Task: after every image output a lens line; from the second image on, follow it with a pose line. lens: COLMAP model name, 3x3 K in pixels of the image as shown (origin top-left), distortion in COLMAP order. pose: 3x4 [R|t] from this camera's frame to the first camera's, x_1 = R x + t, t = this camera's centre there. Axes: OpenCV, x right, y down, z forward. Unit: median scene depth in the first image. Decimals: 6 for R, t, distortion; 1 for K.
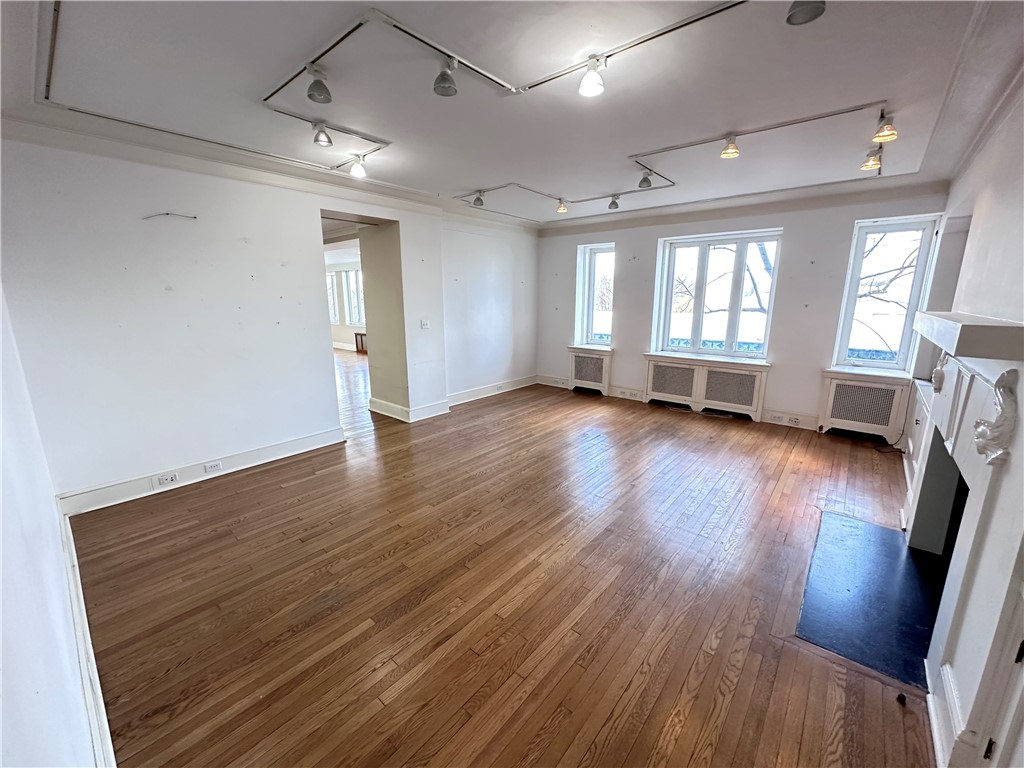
lens RADIAL K [[408.4, 0, 510.7], [0, 408.4, 384.3], [0, 0, 1]] dist [-0.002884, 0.000715]
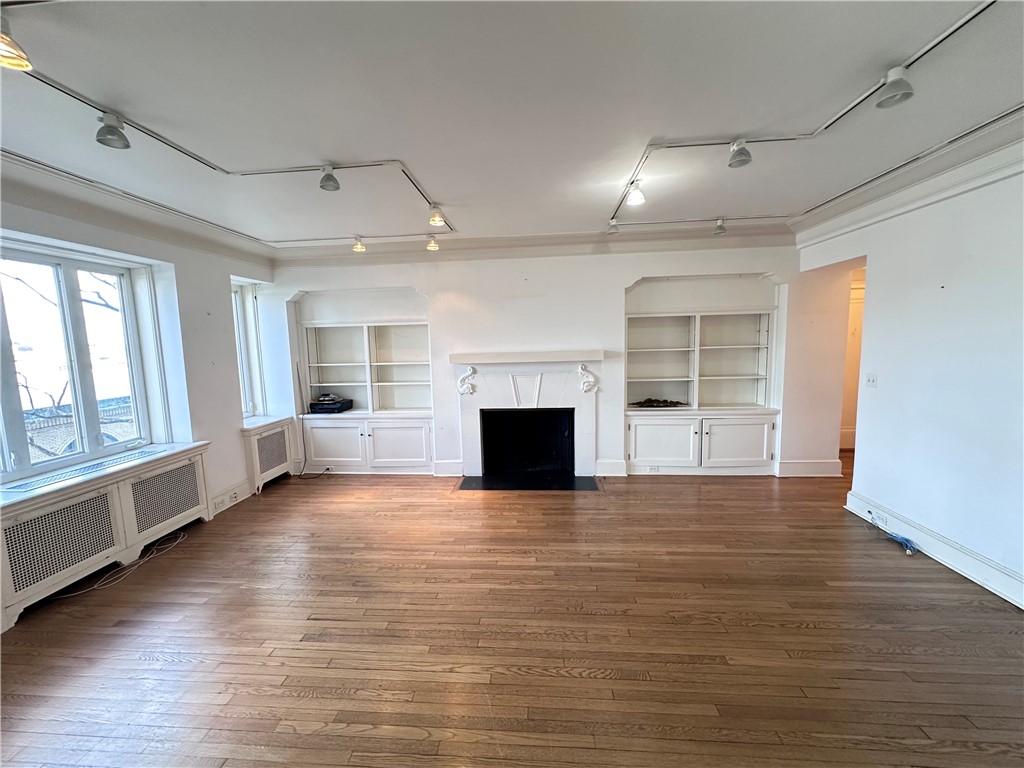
lens RADIAL K [[408.4, 0, 510.6], [0, 408.4, 385.3], [0, 0, 1]] dist [-0.002884, 0.000715]
pose [[-0.584454, -0.075068, 0.807947, -0.326010], [0.197164, 0.952732, 0.231146, -0.226780], [-0.787108, 0.294392, -0.542028, 1.001996]]
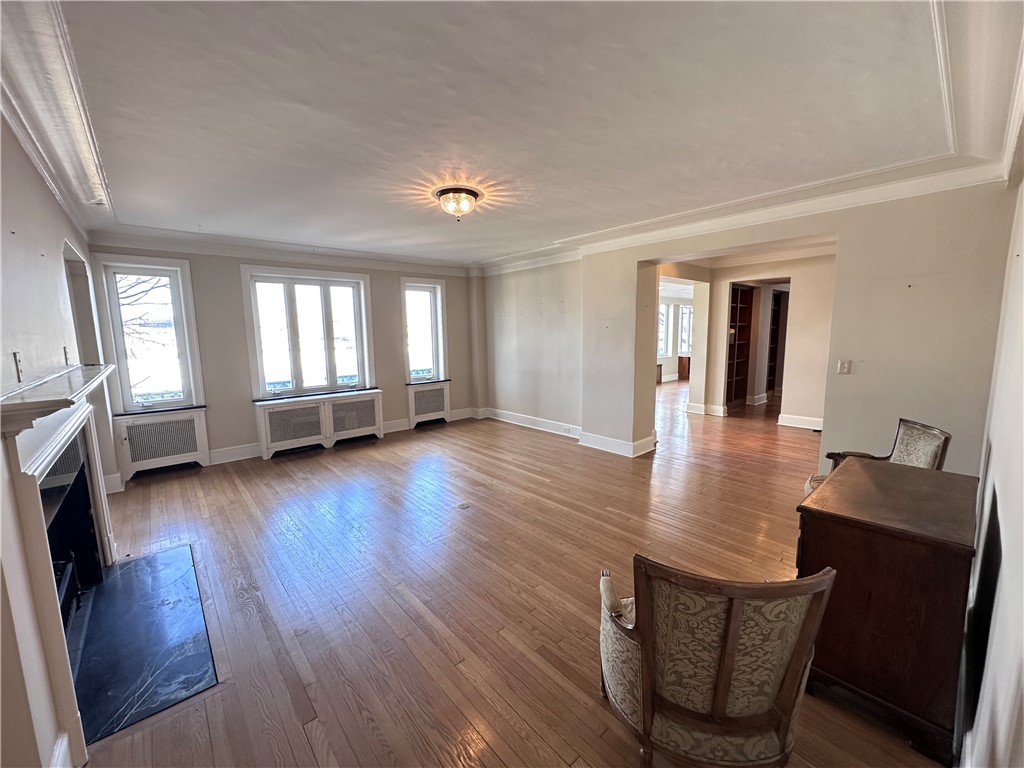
lens RADIAL K [[408.4, 0, 521.8], [0, 408.4, 383.7], [0, 0, 1]] dist [-0.002884, 0.000715]
pose [[0.121574, -0.134889, 0.983374, -0.545804], [0.229986, 0.967590, 0.104291, -0.096576], [-0.965570, 0.213483, 0.148657, 0.439081]]
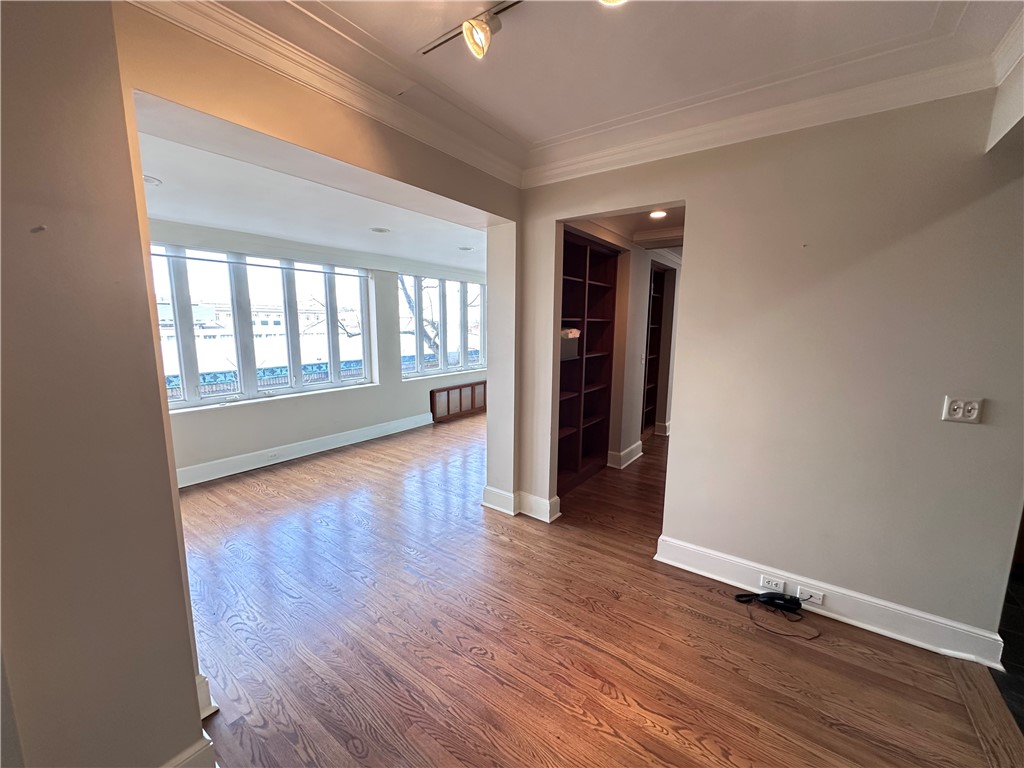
lens RADIAL K [[408.4, 0, 503.1], [0, 408.4, 382.9], [0, 0, 1]] dist [-0.002884, 0.000715]
pose [[-0.067523, -0.149573, 0.986442, -0.348001], [0.212110, 0.963946, 0.160681, -0.076469], [-0.974910, 0.220084, -0.033362, 0.348380]]
